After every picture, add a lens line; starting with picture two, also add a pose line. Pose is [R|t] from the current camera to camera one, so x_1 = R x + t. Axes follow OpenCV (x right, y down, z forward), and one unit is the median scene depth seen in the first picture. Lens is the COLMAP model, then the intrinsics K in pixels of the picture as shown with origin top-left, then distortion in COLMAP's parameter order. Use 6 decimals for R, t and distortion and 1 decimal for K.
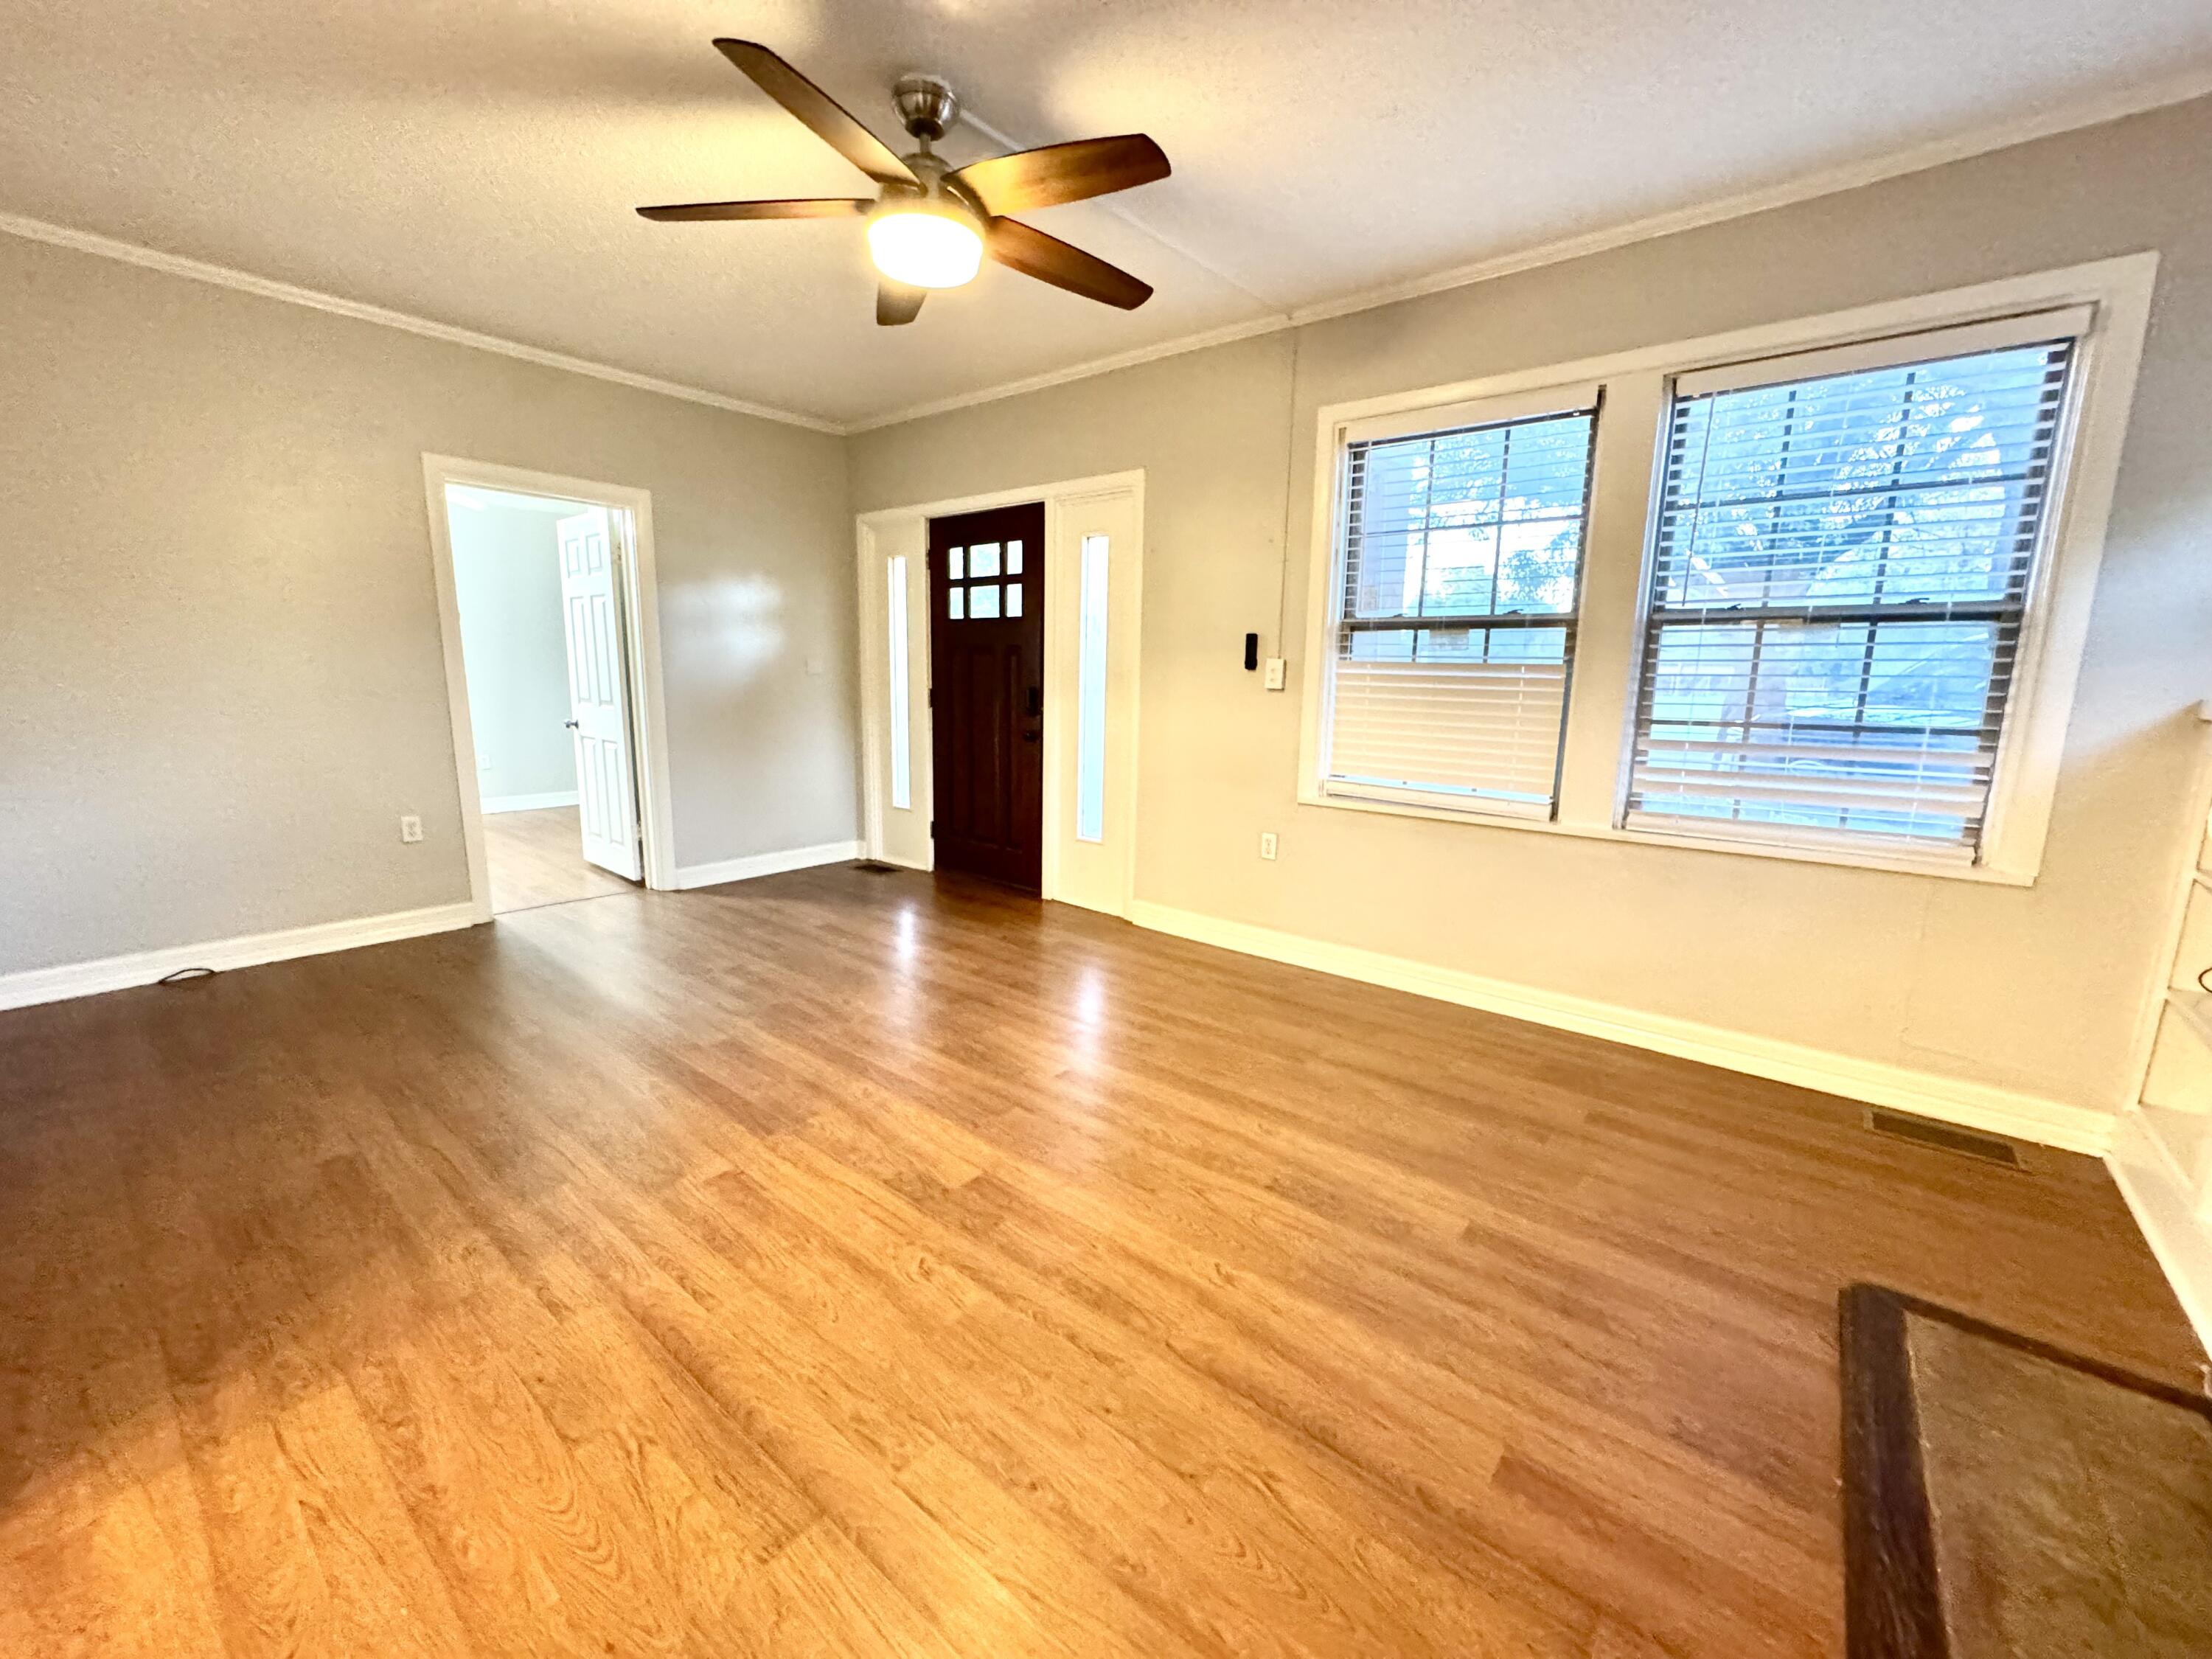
lens RADIAL K [[880.8, 0, 1114.1], [0, 880.8, 828.6], [0, 0, 1]] dist [-0.002847, -0.000243]
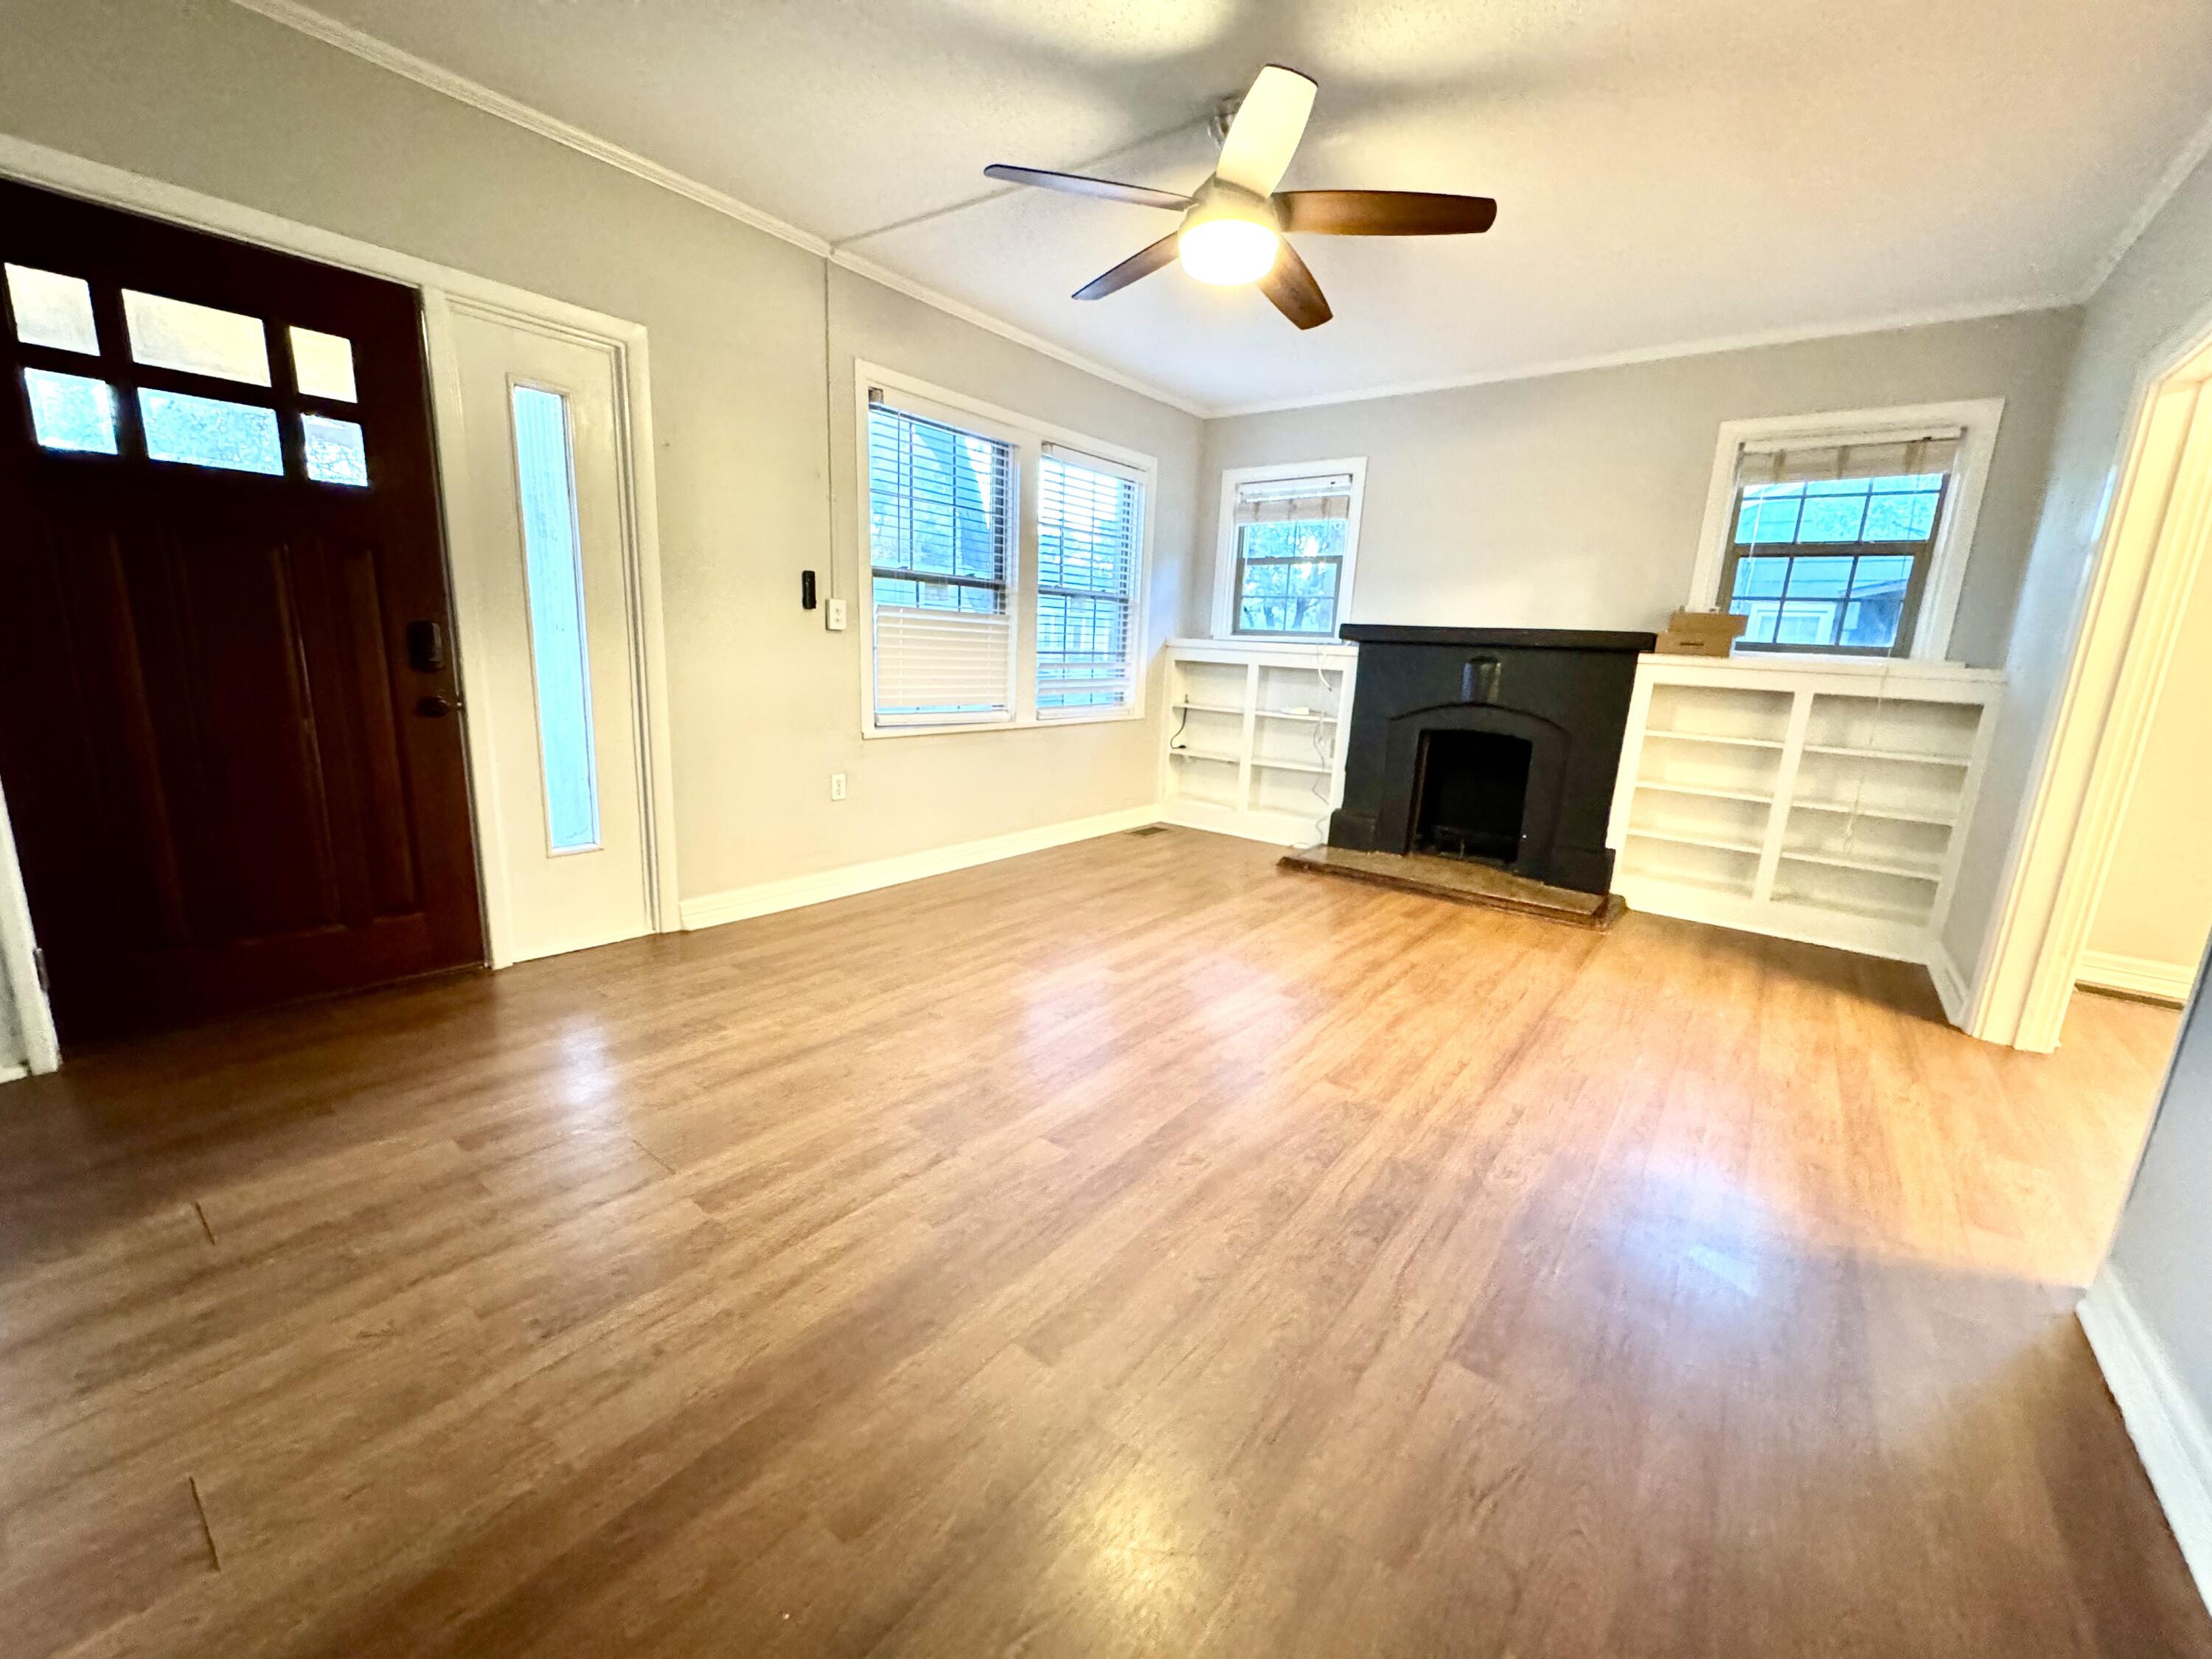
lens RADIAL K [[880.8, 0, 1099.2], [0, 880.8, 828.8], [0, 0, 1]] dist [-0.002847, -0.000243]
pose [[-0.019230, -0.224552, 0.974272, -1.293168], [0.132070, 0.965343, 0.225100, -0.190854], [-0.991054, 0.133001, 0.011093, 1.095343]]
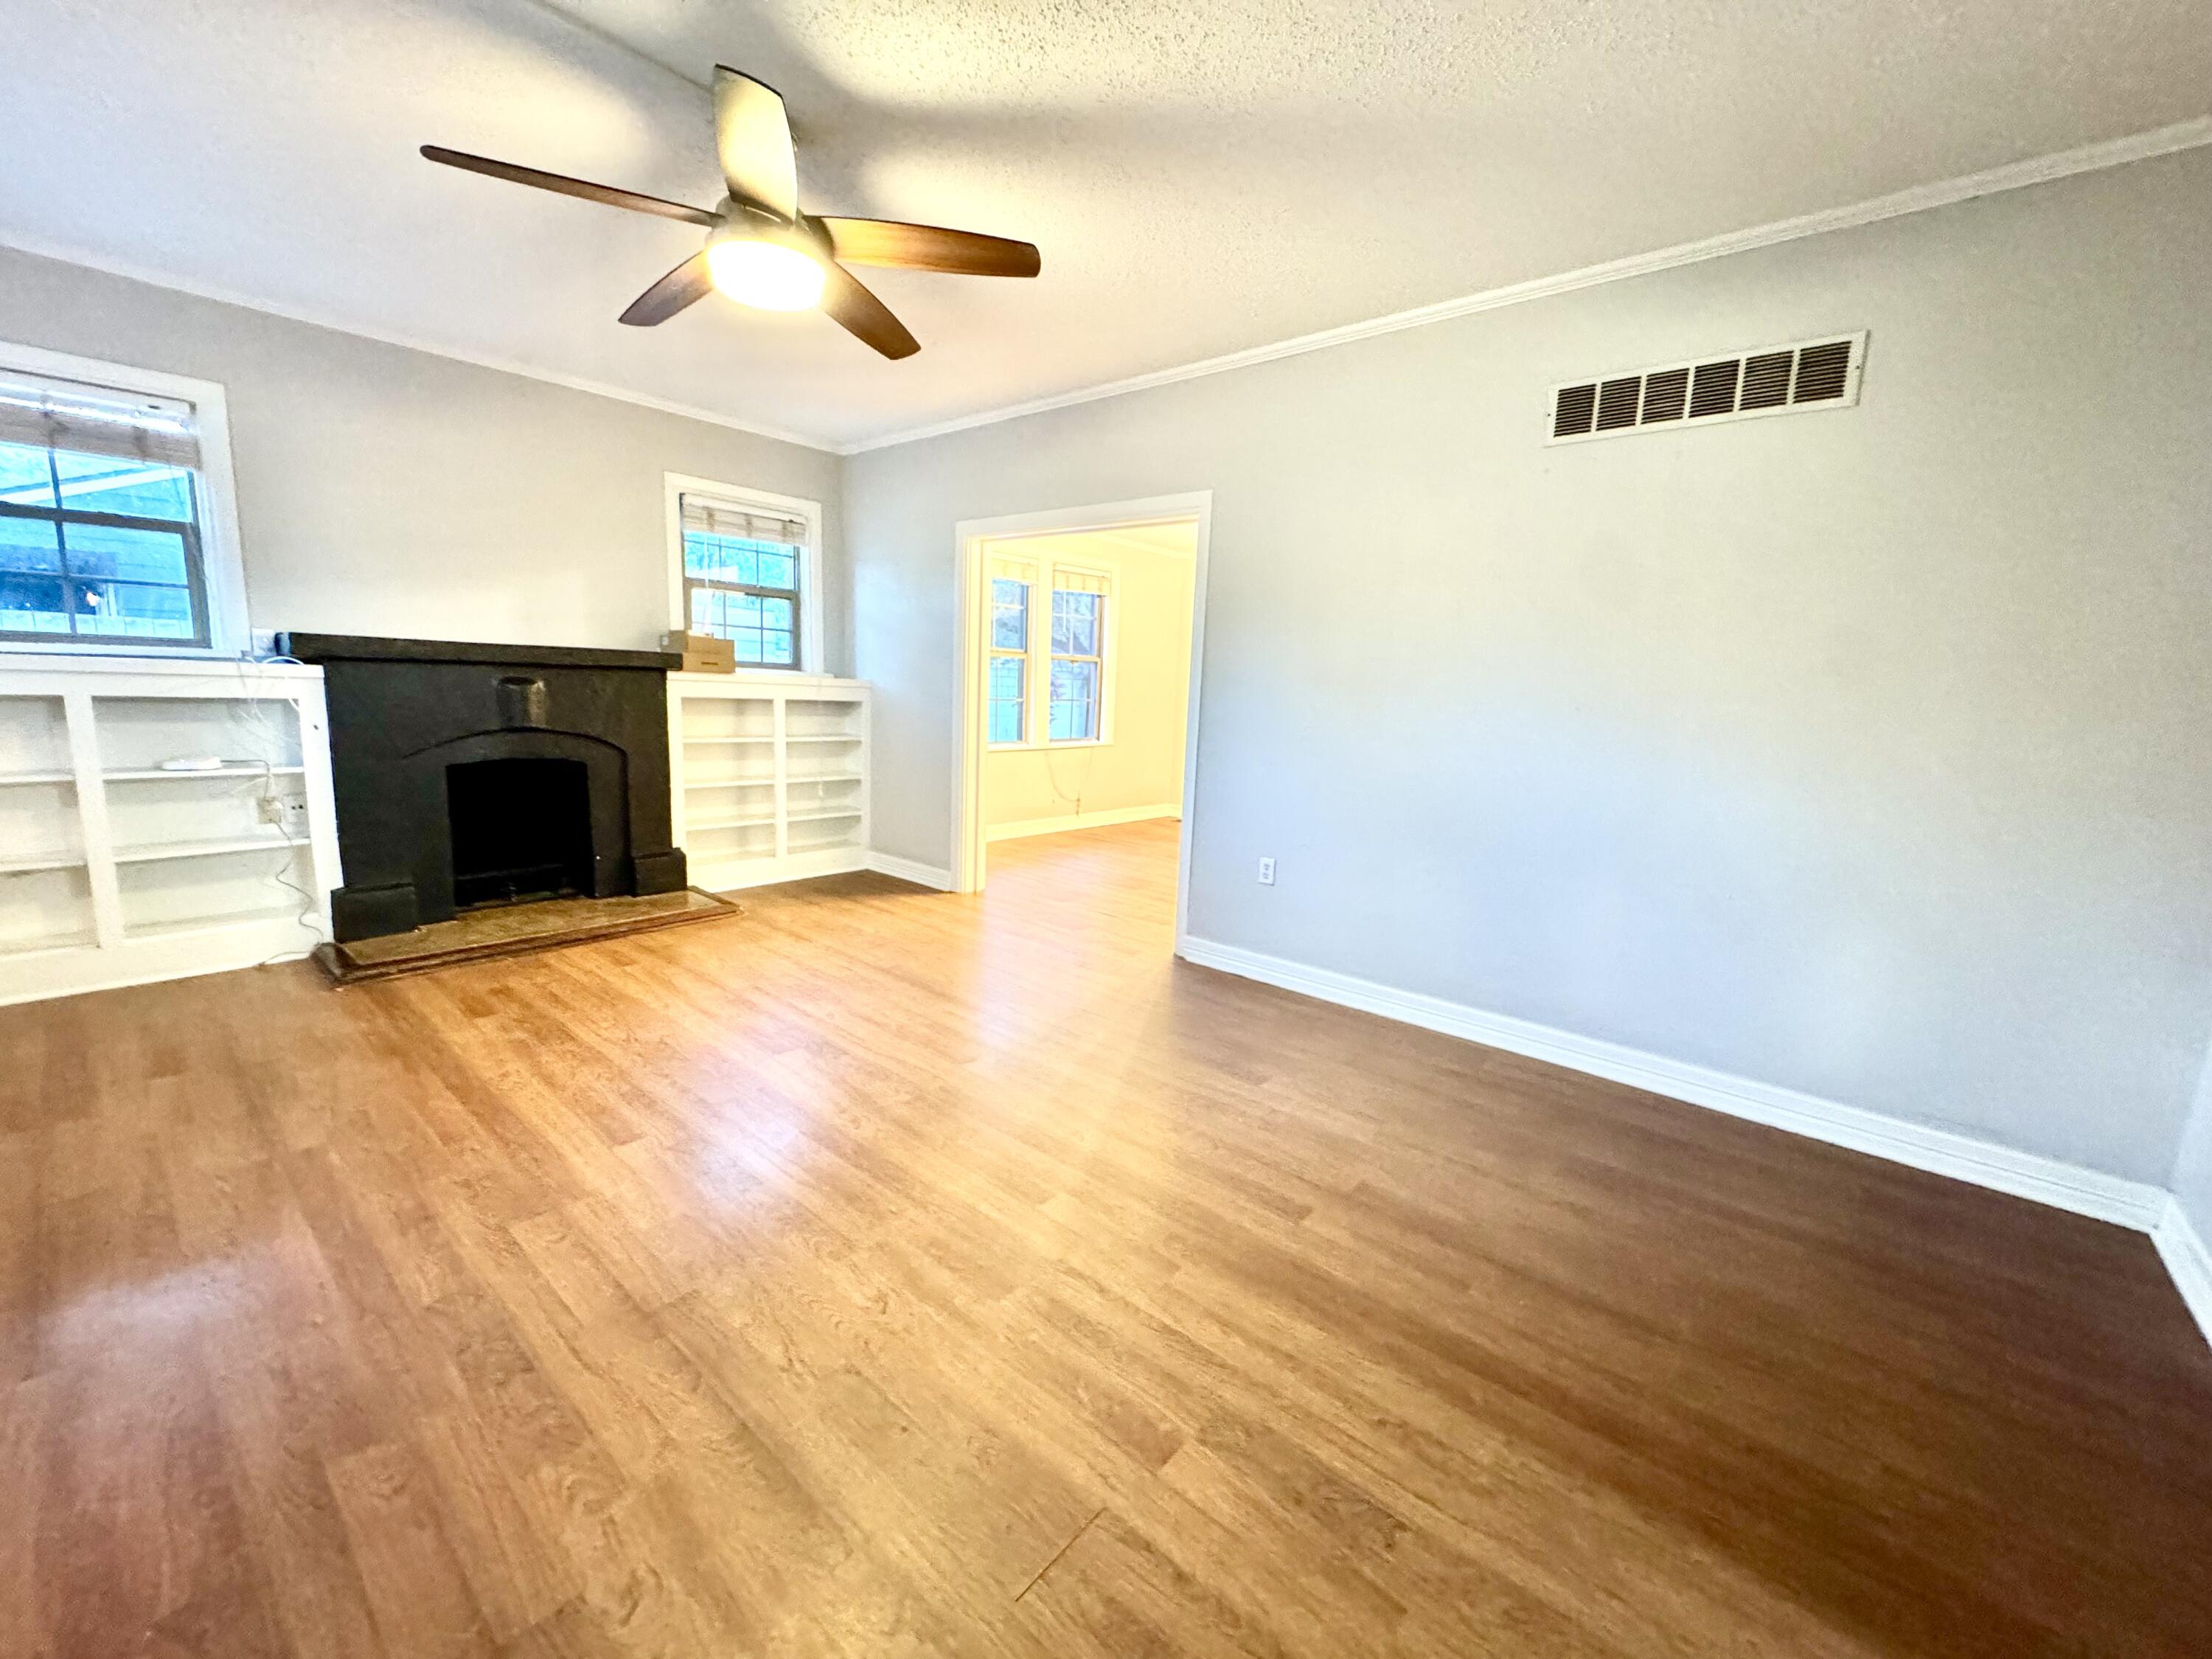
lens RADIAL K [[880.8, 0, 1115.4], [0, 880.8, 824.7], [0, 0, 1]] dist [-0.002847, -0.000243]
pose [[-0.998155, -0.059949, 0.009677, -0.586423], [-0.053306, 0.941333, 0.333243, -0.368095], [-0.029087, 0.332112, -0.942791, 1.896125]]
